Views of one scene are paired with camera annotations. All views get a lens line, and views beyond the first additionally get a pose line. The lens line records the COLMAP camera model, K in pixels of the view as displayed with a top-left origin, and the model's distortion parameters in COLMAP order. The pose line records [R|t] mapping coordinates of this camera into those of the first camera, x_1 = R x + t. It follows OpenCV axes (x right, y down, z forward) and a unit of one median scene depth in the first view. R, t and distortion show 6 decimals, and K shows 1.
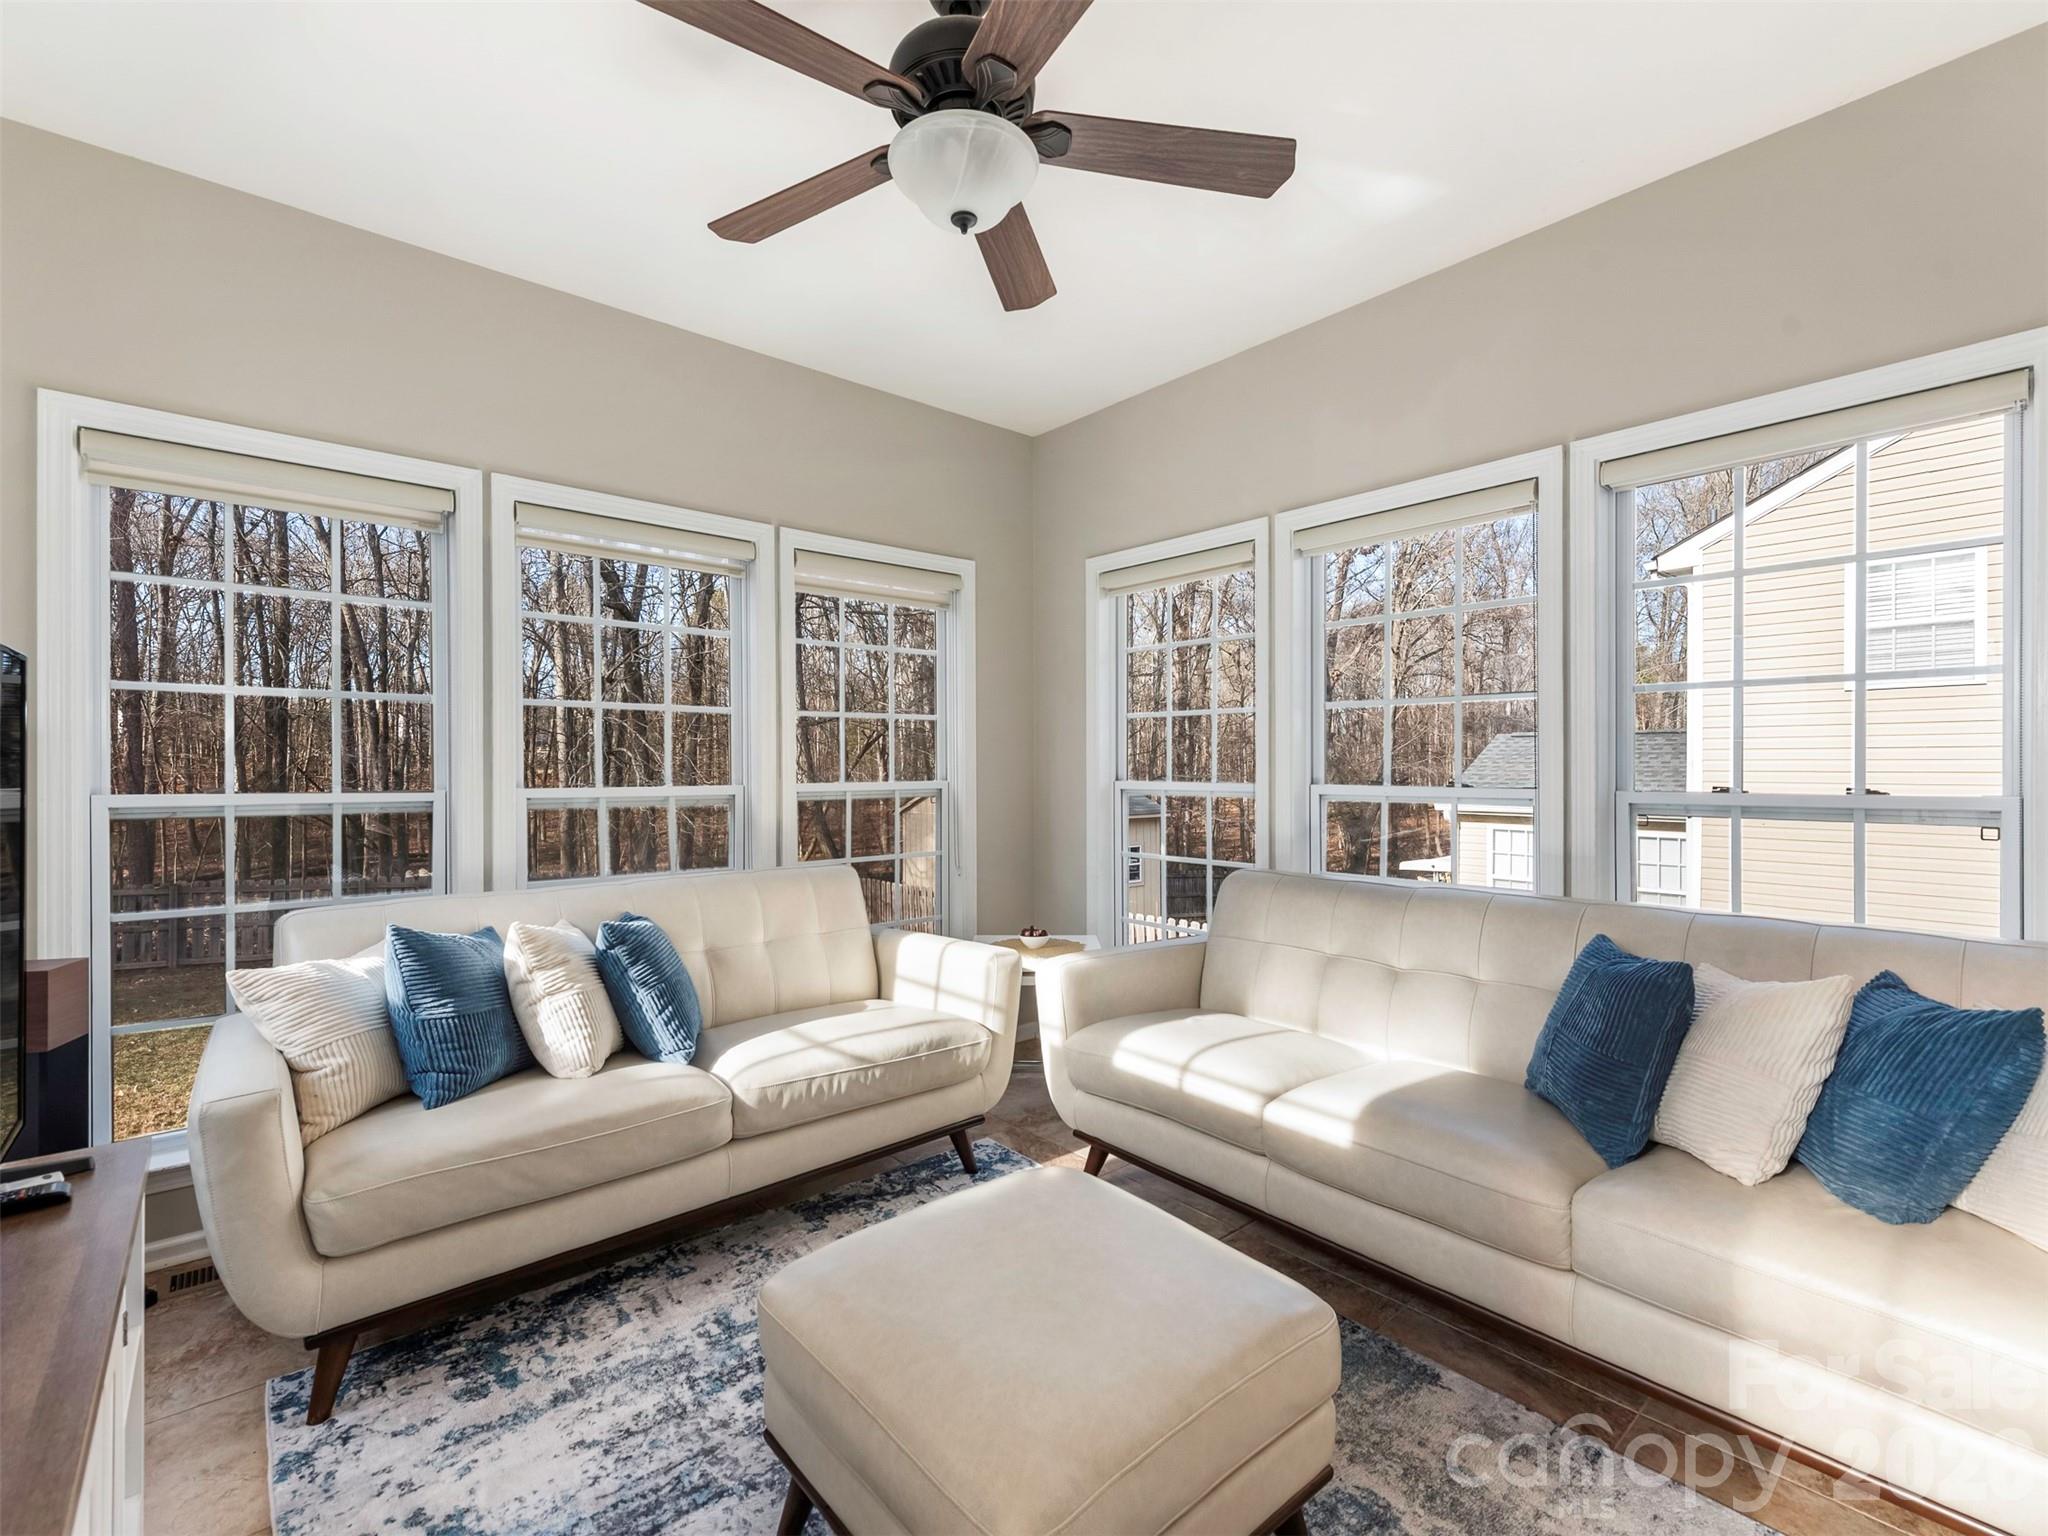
lens RADIAL K [[917.9, 0, 1023.1], [0, 917.9, 778.7], [0, 0, 1]] dist [0.005602, 0.001355]
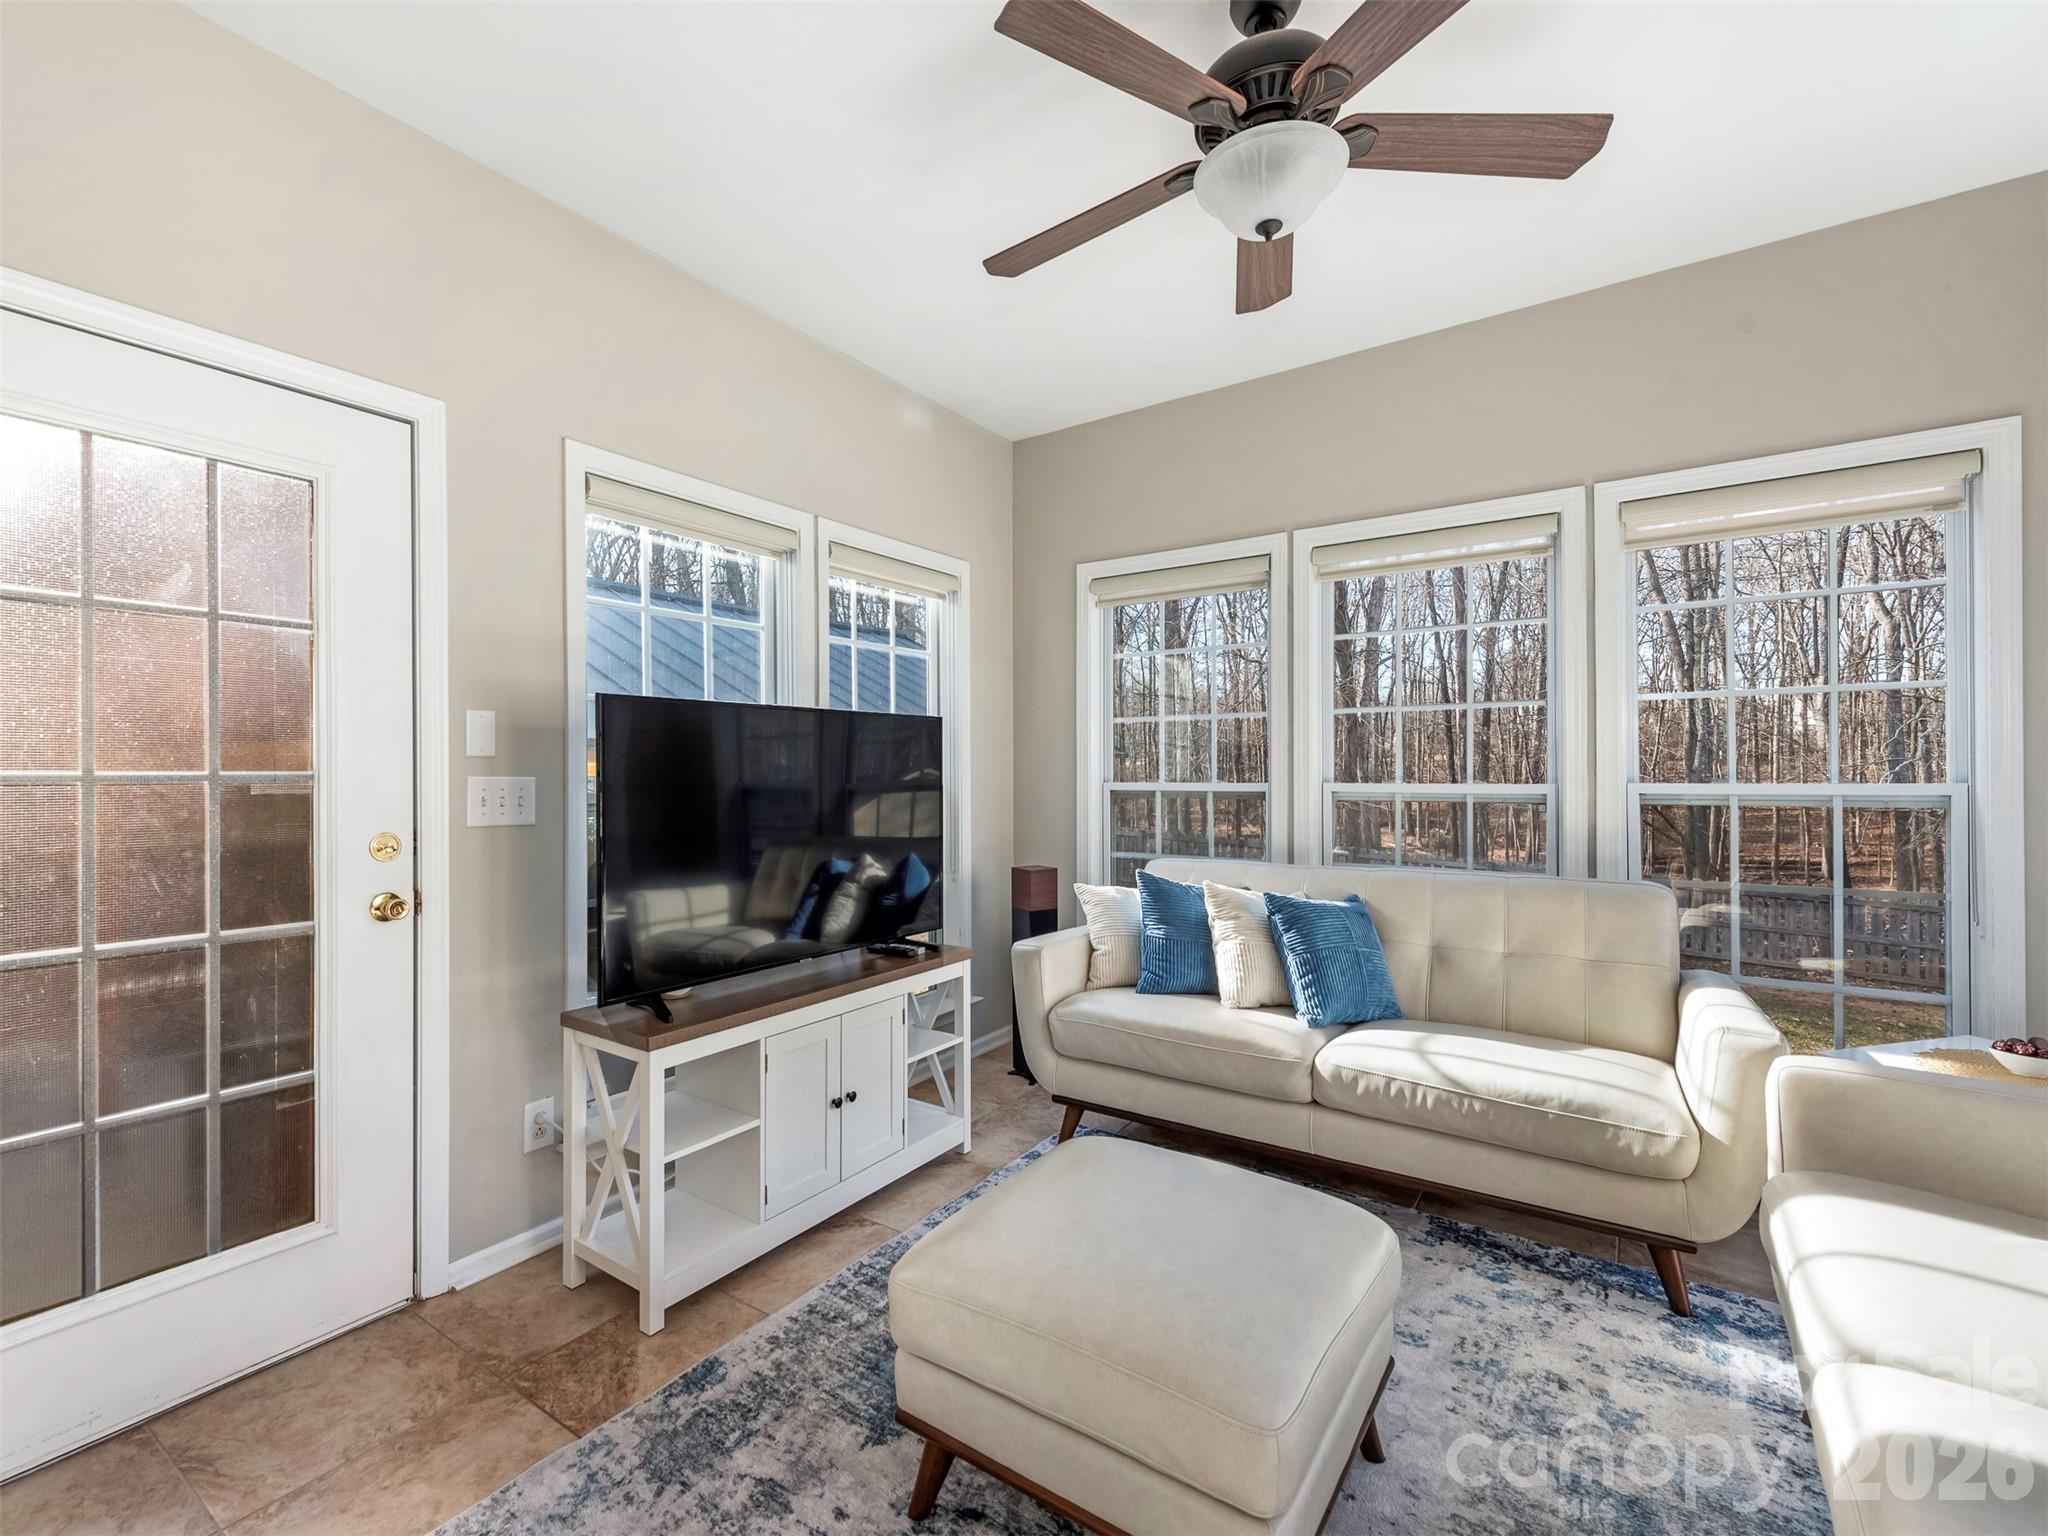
lens RADIAL K [[917.9, 0, 1001.9], [0, 917.9, 762.9], [0, 0, 1]] dist [0.005602, 0.001355]
pose [[0.240034, -0.004903, -0.970752, 0.600785], [-0.002322, 0.999981, -0.005625, -0.008441], [0.970762, 0.003604, 0.240018, 0.329901]]
